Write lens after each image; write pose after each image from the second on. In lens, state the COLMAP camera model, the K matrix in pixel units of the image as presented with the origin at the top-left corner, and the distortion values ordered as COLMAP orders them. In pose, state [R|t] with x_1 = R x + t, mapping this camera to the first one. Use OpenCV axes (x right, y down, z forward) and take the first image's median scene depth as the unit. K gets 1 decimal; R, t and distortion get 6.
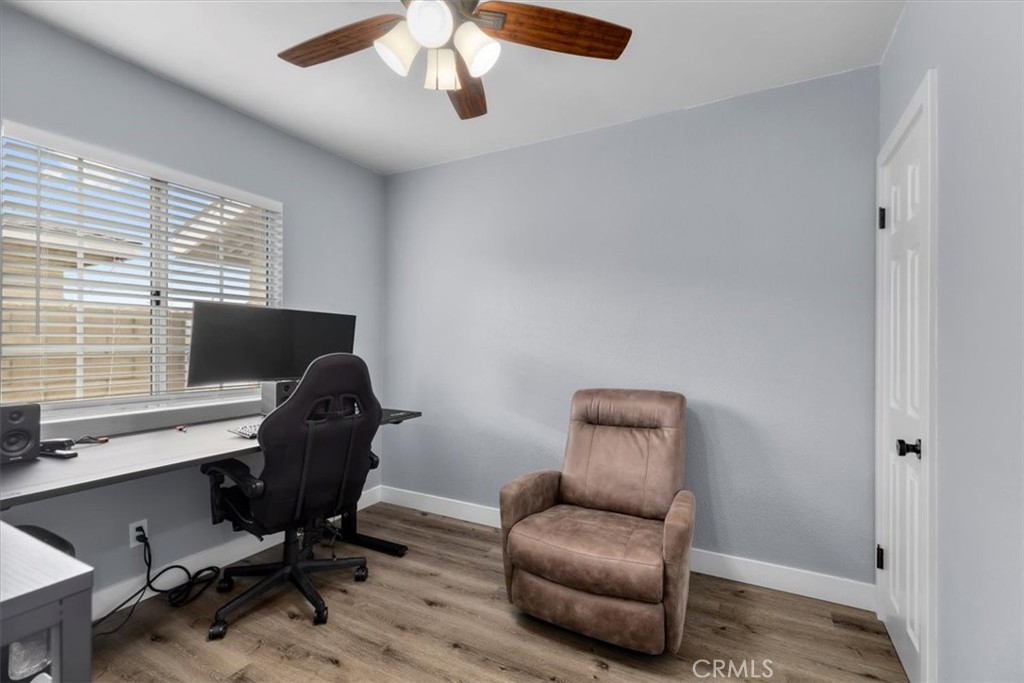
lens RADIAL K [[461.3, 0, 512.0], [0, 461.3, 341.5], [0, 0, 1]] dist [0.003629, 0.000249]
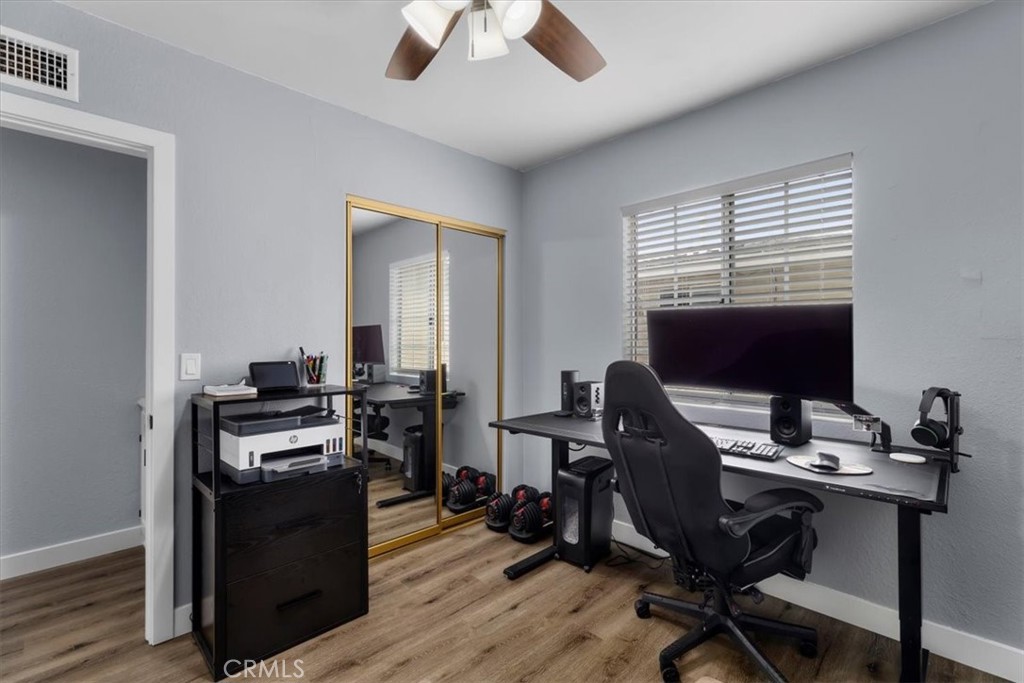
lens RADIAL K [[461.3, 0, 512.0], [0, 461.3, 341.5], [0, 0, 1]] dist [0.003629, 0.000249]
pose [[-0.314904, -0.009235, -0.949079, 0.512127], [-0.007544, 0.999945, -0.007227, 0.003742], [0.949094, 0.004884, -0.314956, 1.070386]]
